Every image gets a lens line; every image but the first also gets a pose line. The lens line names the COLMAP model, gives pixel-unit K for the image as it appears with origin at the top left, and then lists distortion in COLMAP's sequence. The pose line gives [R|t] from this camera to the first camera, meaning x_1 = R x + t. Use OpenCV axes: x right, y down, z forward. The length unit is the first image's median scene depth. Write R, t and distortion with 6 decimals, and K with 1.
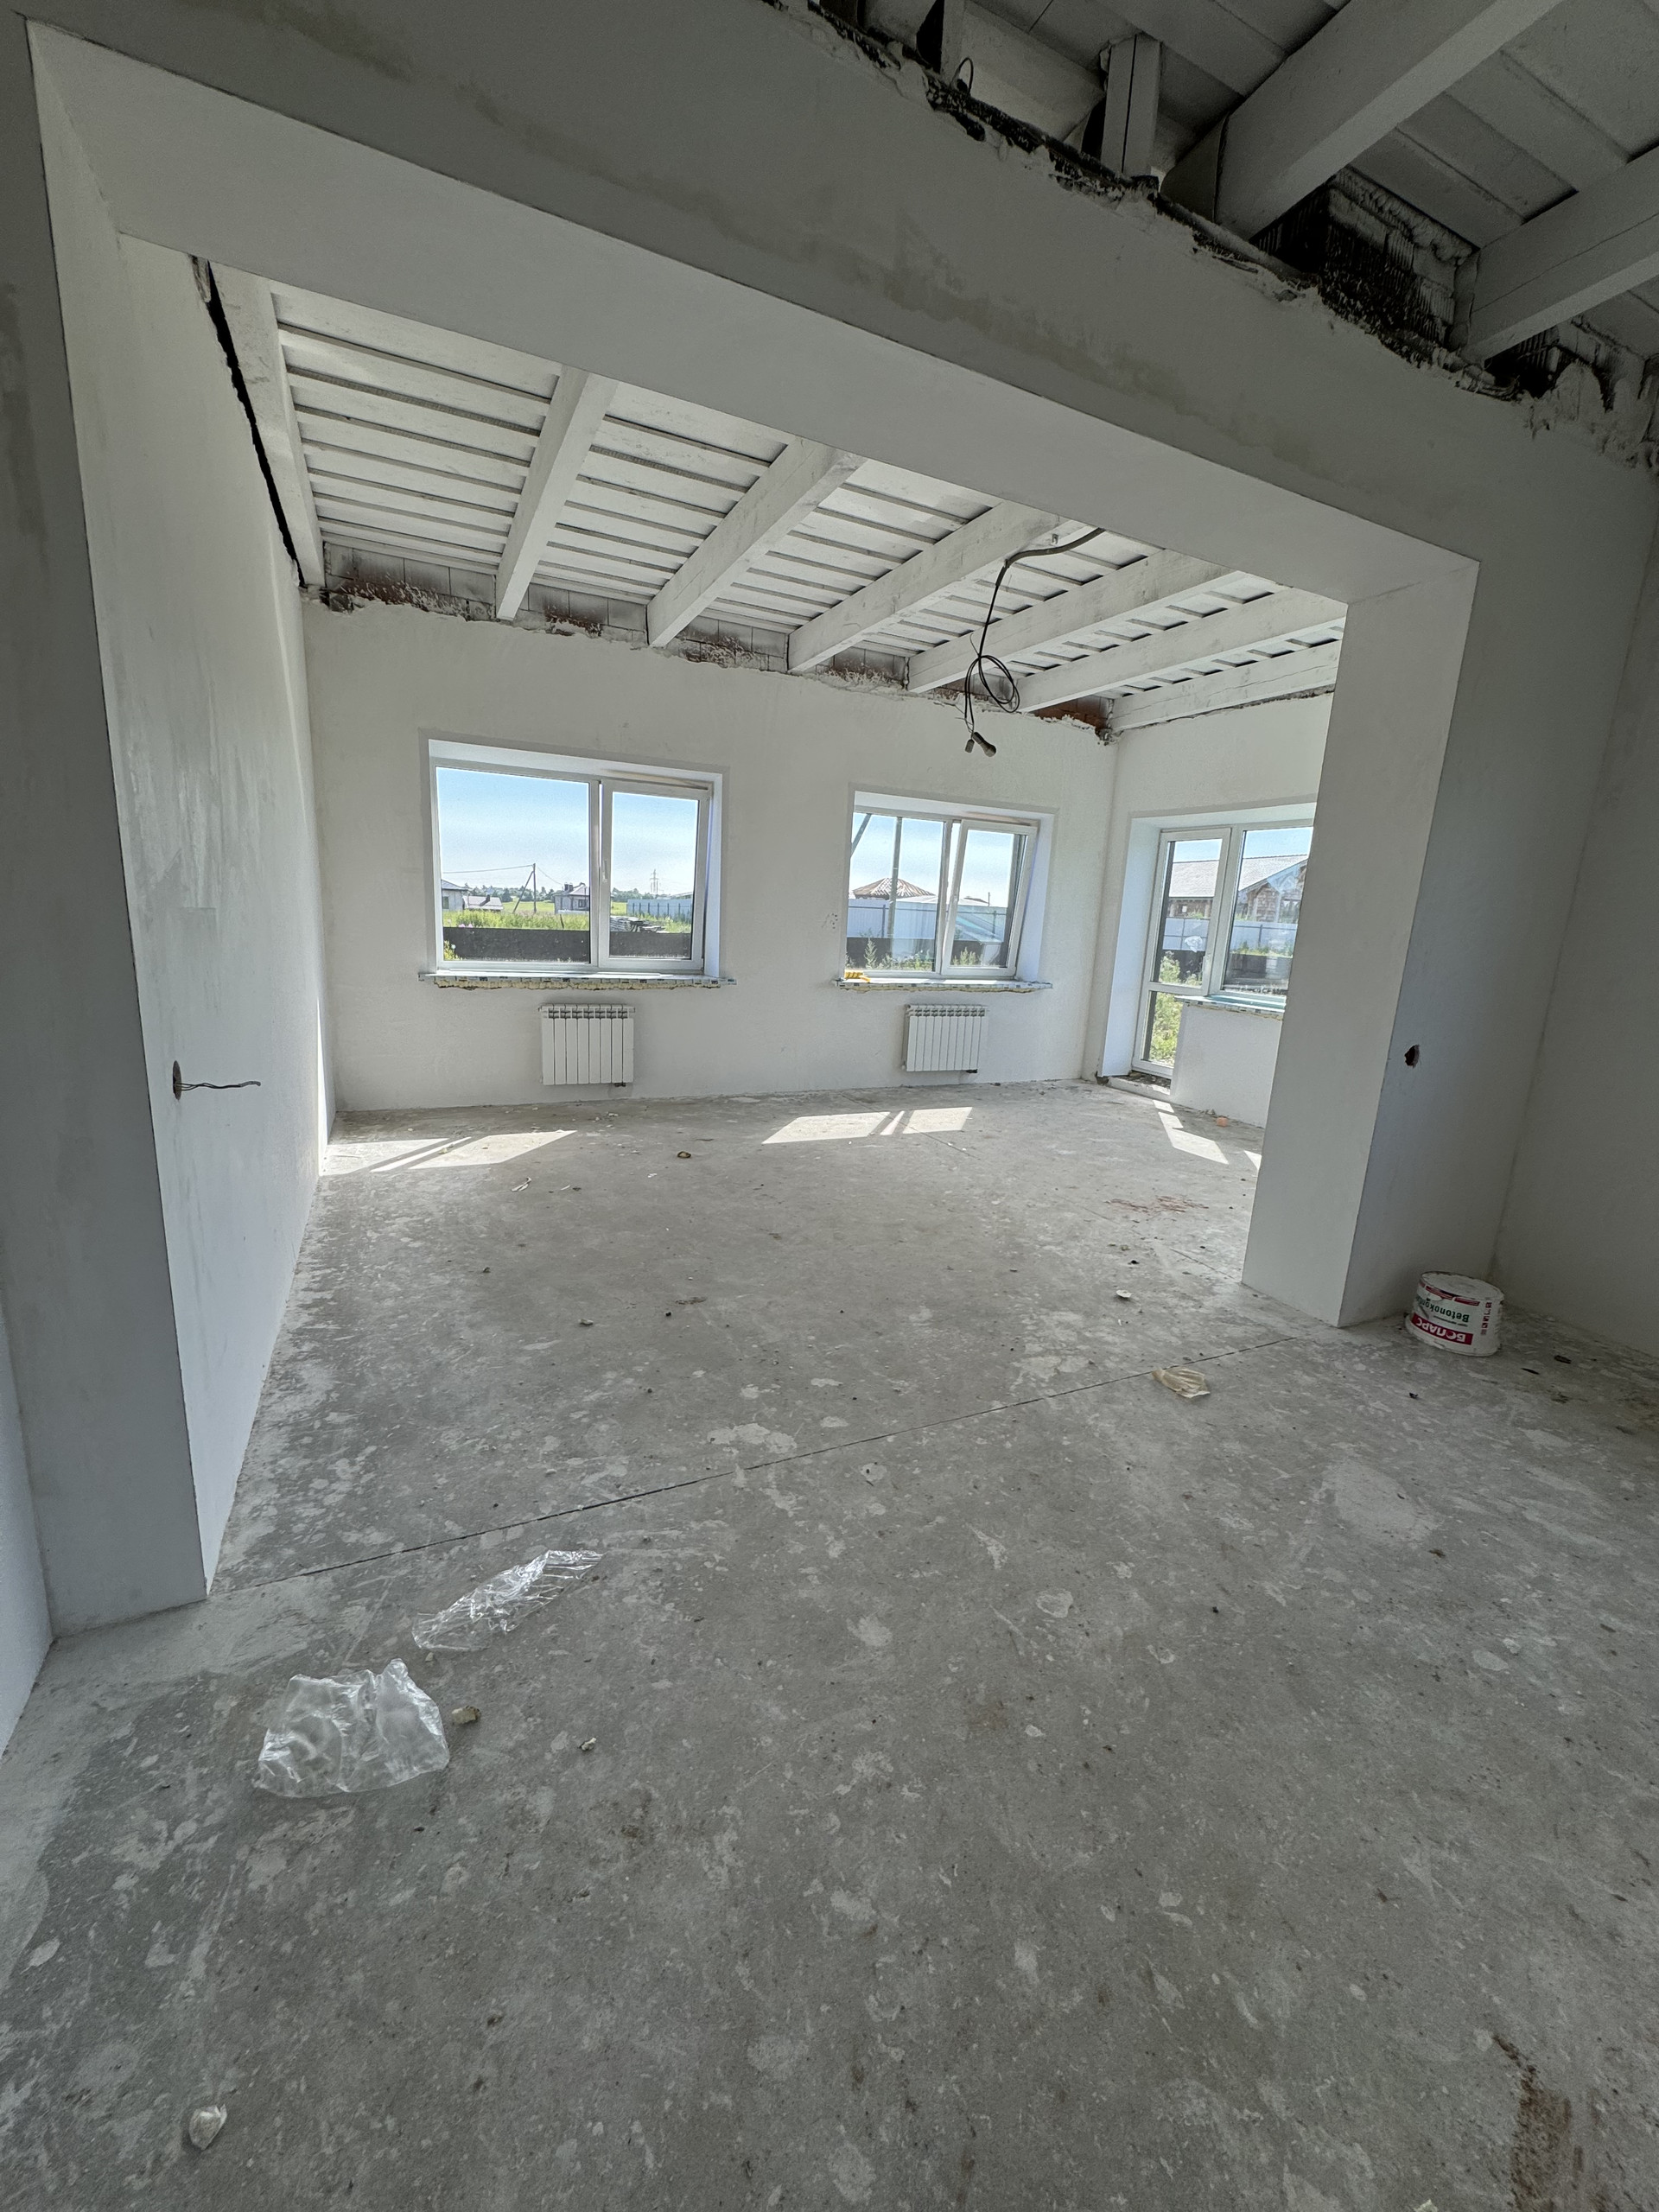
lens RADIAL K [[884.9, 0, 829.4], [0, 884.9, 1104.4], [0, 0, 1]] dist [-0.002919, 0.000280]
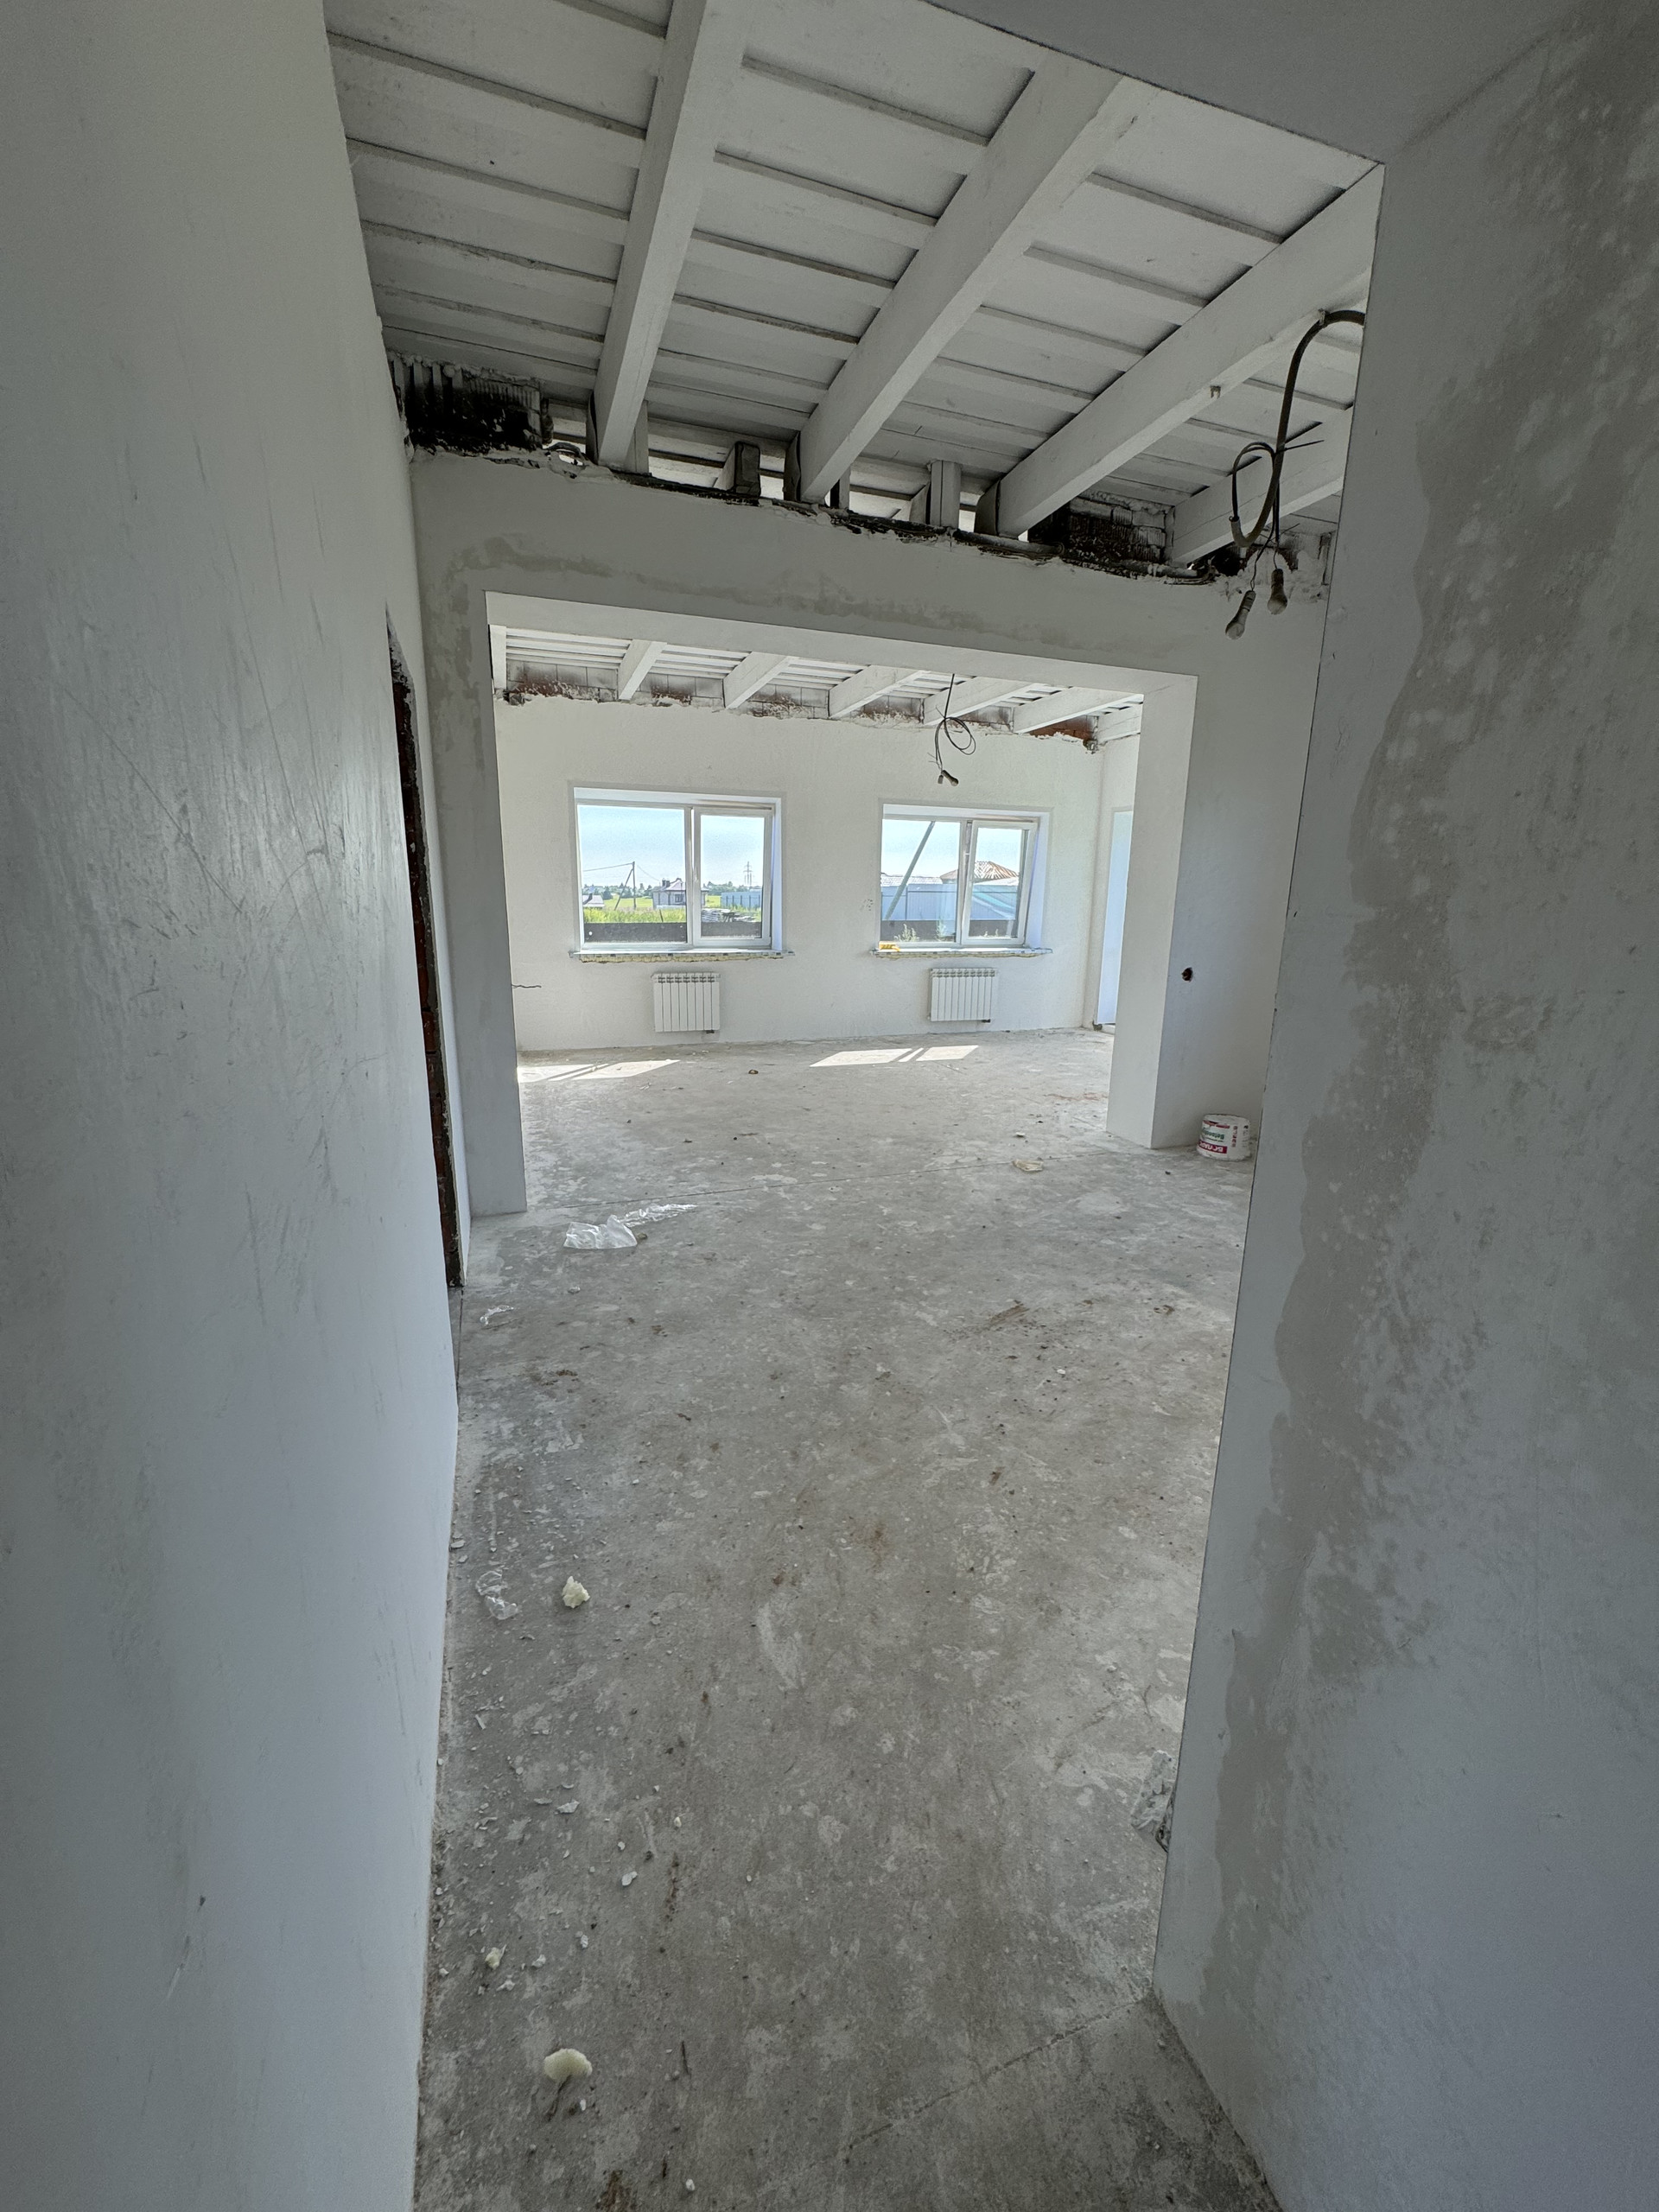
lens RADIAL K [[884.9, 0, 829.4], [0, 884.9, 1104.4], [0, 0, 1]] dist [-0.002919, 0.000280]
pose [[0.994164, -0.012380, -0.107169, 0.177916], [0.013862, 0.999818, 0.013098, 0.148505], [0.106987, -0.014508, 0.994155, -0.659460]]
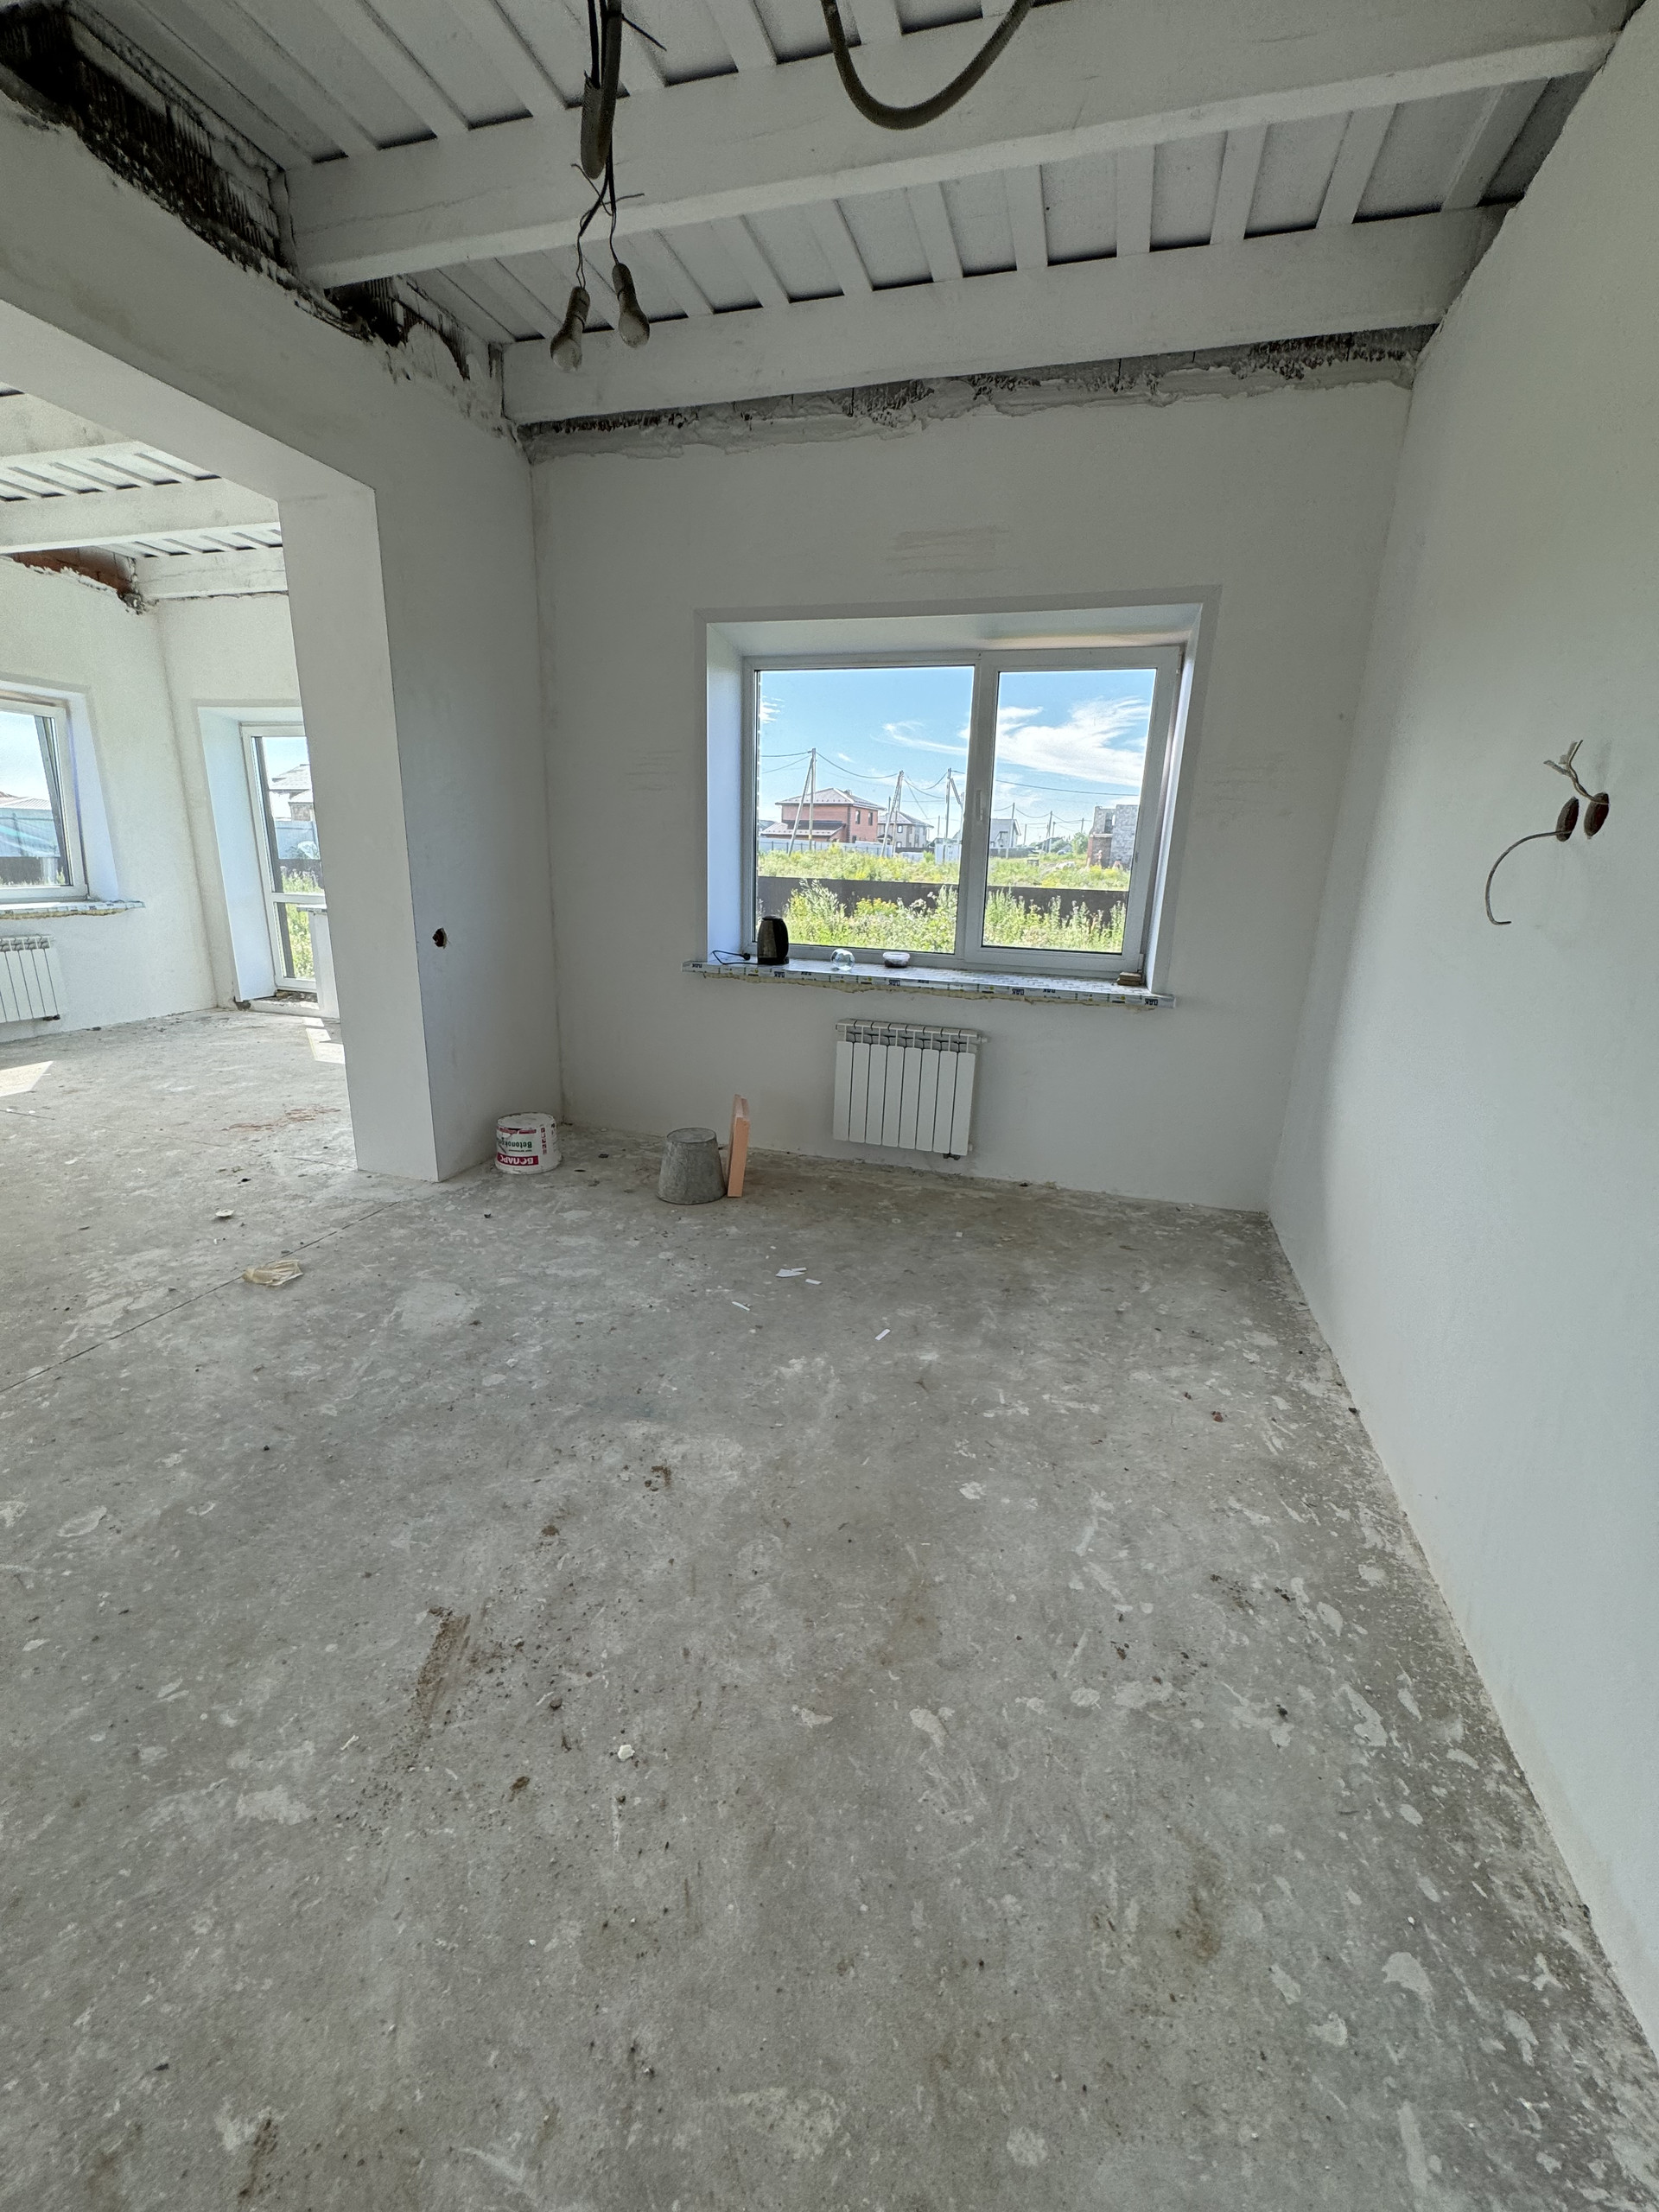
lens RADIAL K [[884.9, 0, 829.4], [0, 884.9, 1104.4], [0, 0, 1]] dist [-0.002919, 0.000280]
pose [[0.674571, -0.227849, 0.702167, 0.137648], [0.158401, 0.973696, 0.163784, 0.047545], [-0.721015, 0.000740, 0.692919, -0.167796]]
